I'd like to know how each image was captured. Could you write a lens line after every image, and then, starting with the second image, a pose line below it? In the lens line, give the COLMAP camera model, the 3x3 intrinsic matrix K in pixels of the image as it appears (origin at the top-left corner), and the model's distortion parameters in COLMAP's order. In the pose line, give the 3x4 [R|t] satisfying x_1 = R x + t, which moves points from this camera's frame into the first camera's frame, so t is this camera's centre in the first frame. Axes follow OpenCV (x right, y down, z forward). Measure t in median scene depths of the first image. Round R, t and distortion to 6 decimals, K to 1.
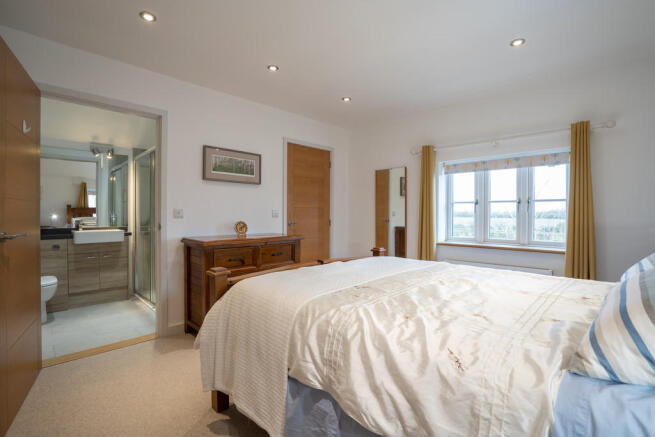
lens RADIAL K [[302.5, 0, 323.2], [0, 302.5, 214.7], [0, 0, 1]] dist [-0.004094, 0.000558]
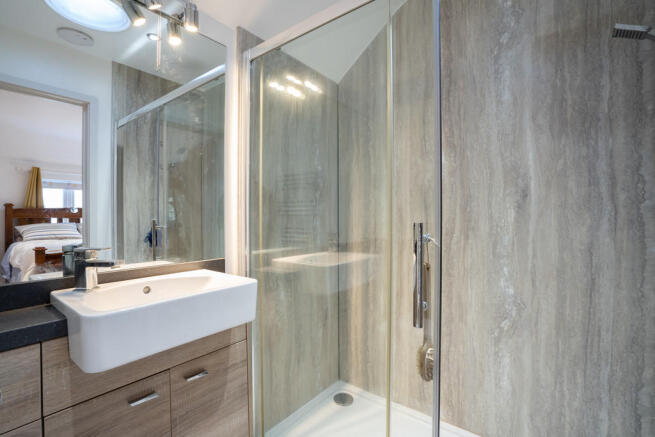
lens RADIAL K [[302.5, 0, 330.9], [0, 302.5, 219.5], [0, 0, 1]] dist [-0.004094, 0.000558]
pose [[0.991902, -0.004205, 0.126940, -0.283361], [0.003710, 0.999985, 0.004131, -0.001425], [-0.126955, -0.003626, 0.991902, 0.323243]]
